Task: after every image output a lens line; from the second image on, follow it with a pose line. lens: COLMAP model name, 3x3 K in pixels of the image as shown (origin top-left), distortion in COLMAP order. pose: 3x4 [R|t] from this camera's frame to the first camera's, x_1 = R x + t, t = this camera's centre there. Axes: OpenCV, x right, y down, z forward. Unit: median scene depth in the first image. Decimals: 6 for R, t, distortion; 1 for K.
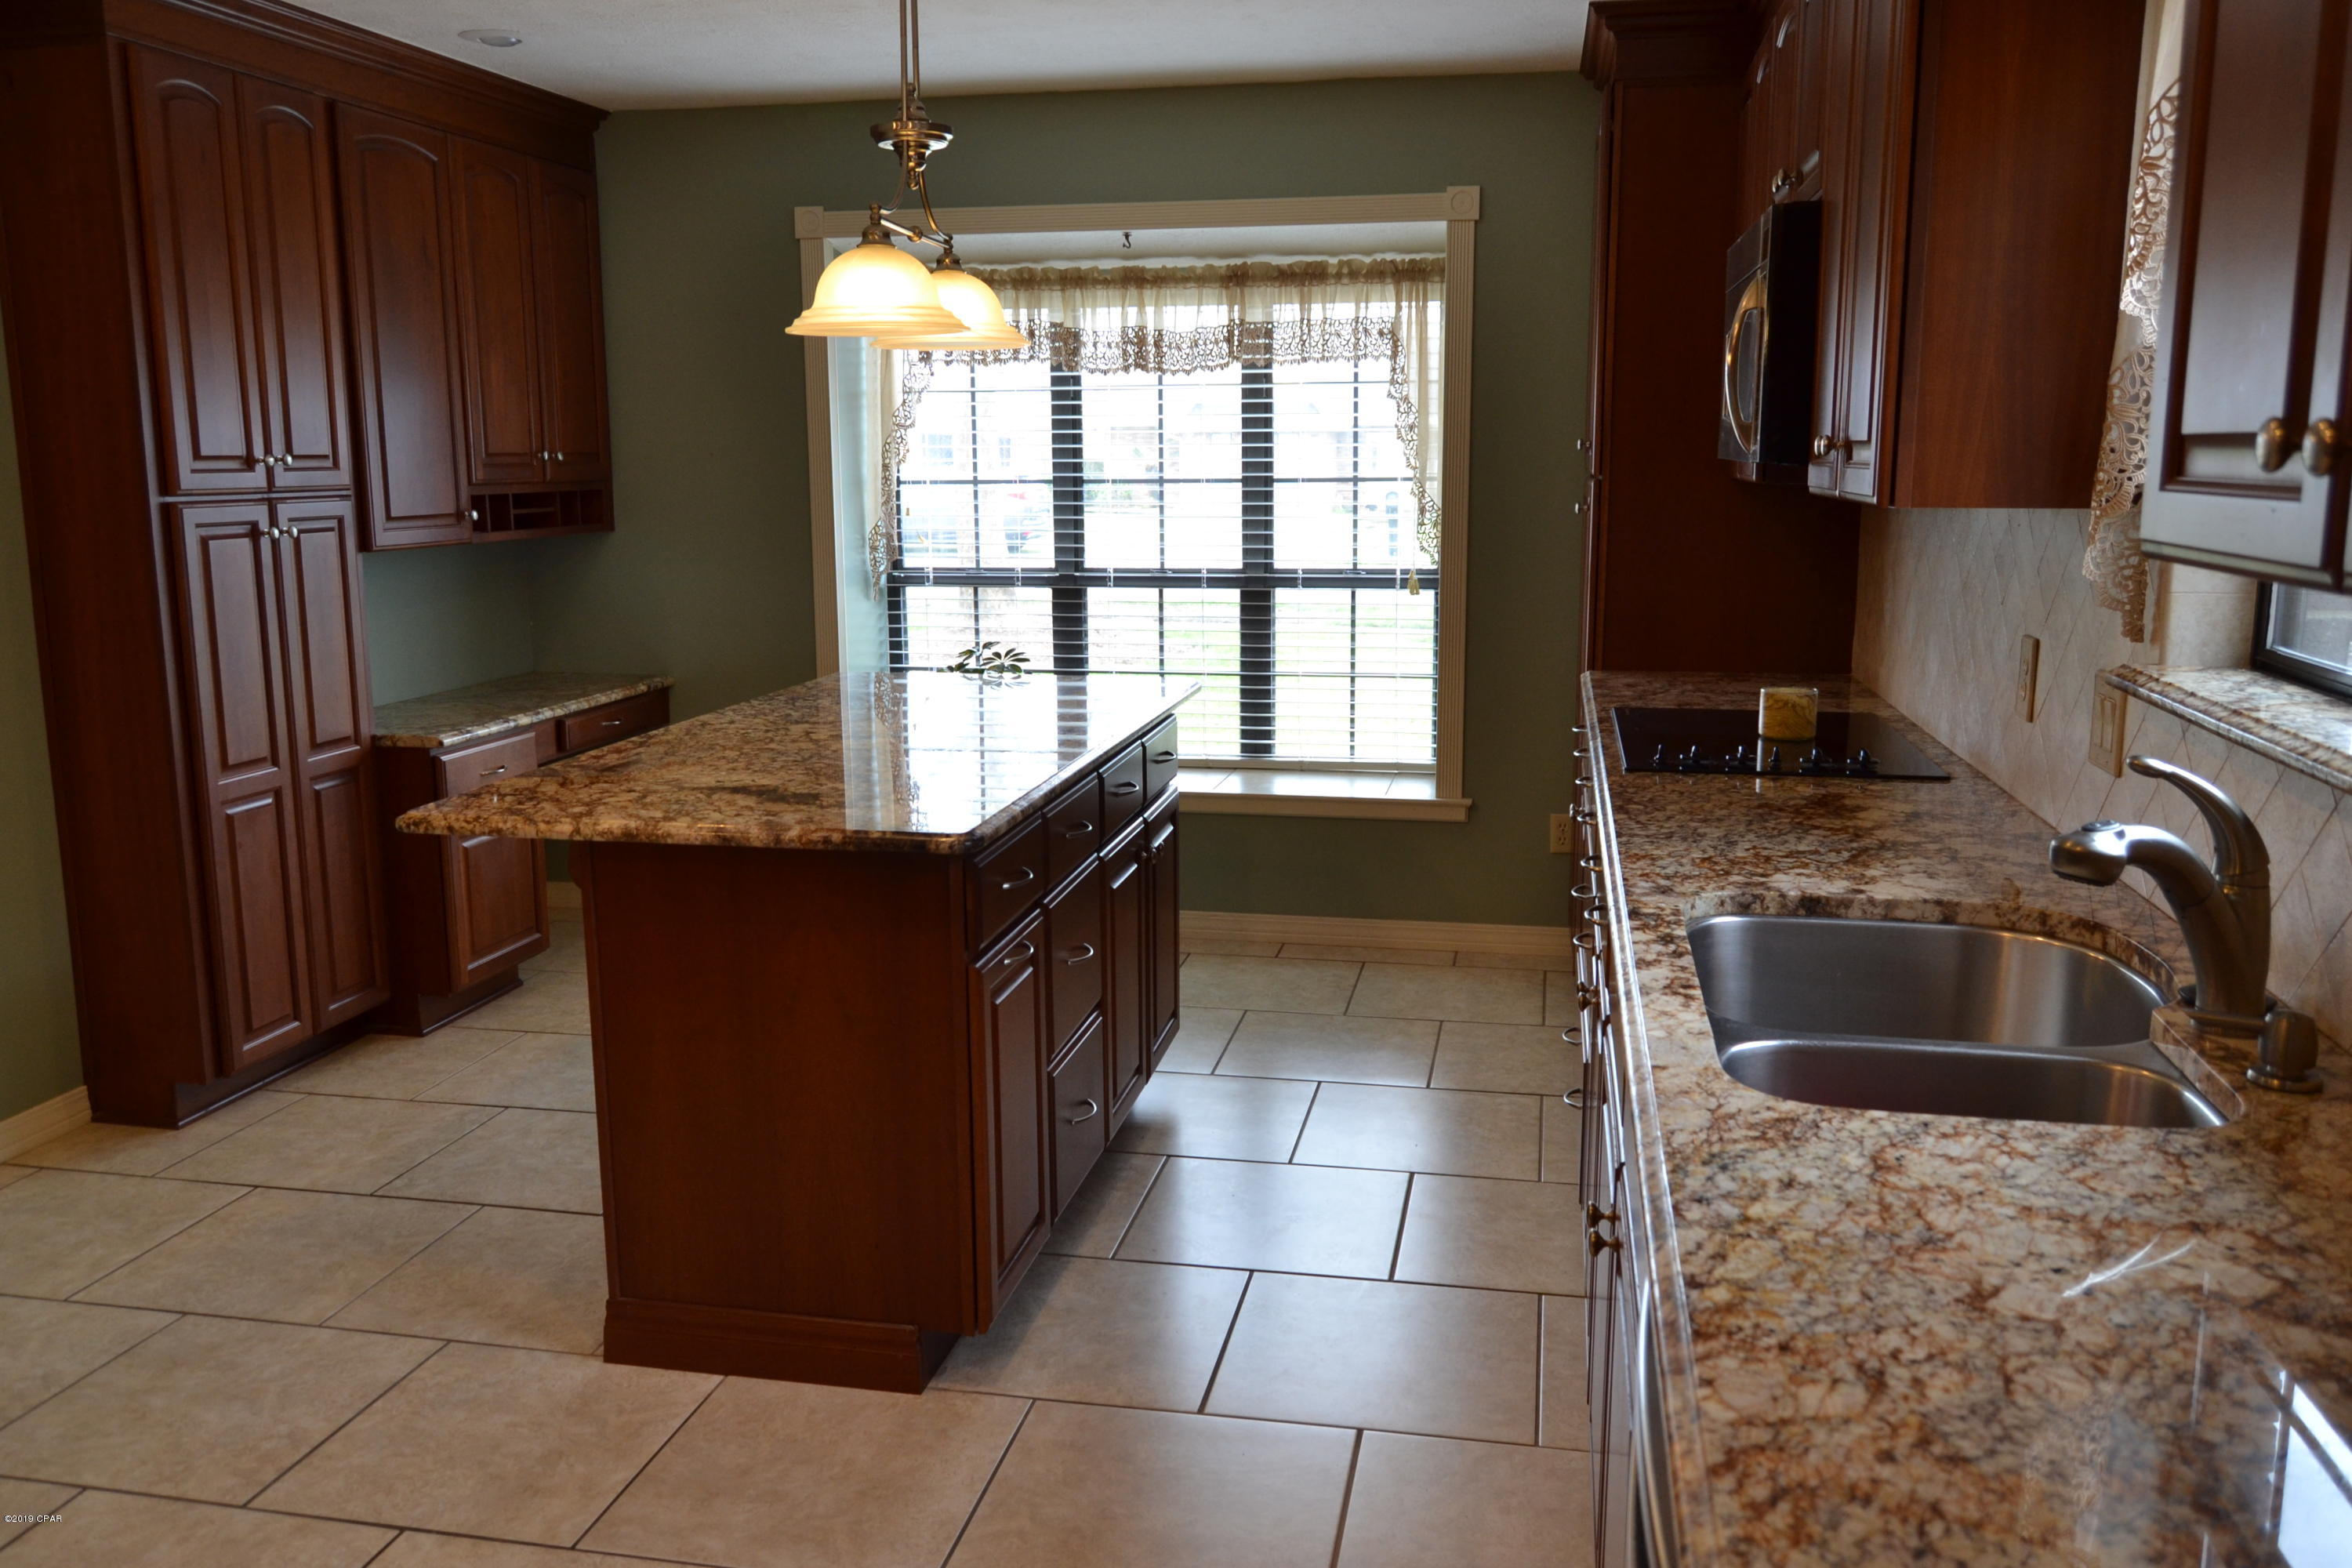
lens RADIAL K [[1826.2, 0, 1172.3], [0, 1826.2, 783.0], [0, 0, 1]] dist [-0.021935, 0.014204]
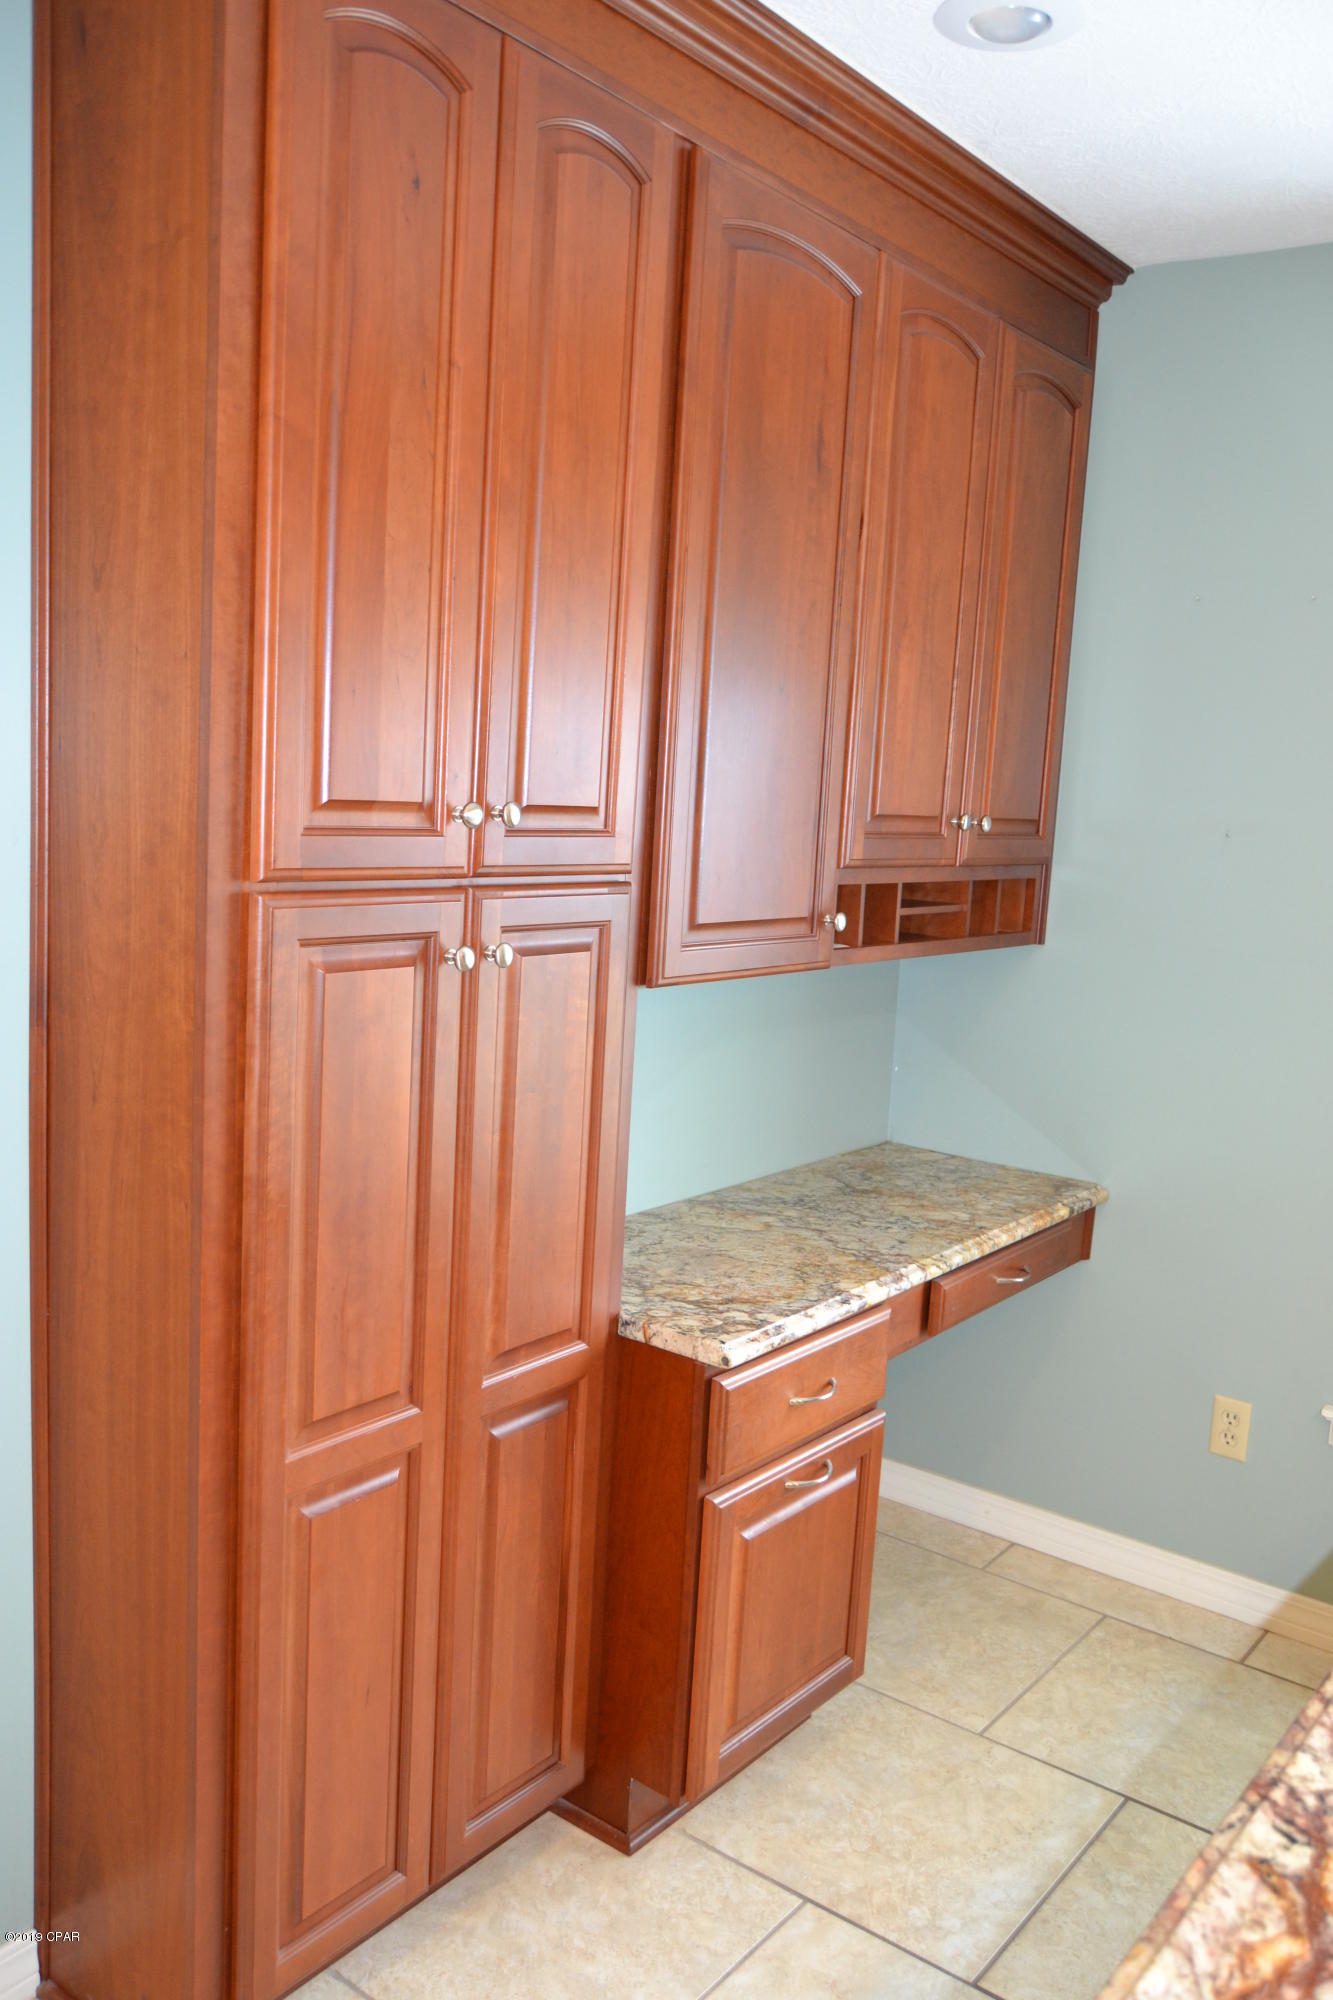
lens RADIAL K [[1610.3, 0, 667.4], [0, 1610.3, 1026.9], [0, 0, 1]] dist [-0.001825, -0.000195]
pose [[0.893923, 0.116521, -0.432810, -0.214625], [-0.134042, 0.990924, -0.010073, -0.104781], [0.427708, 0.067019, 0.901429, 0.537049]]
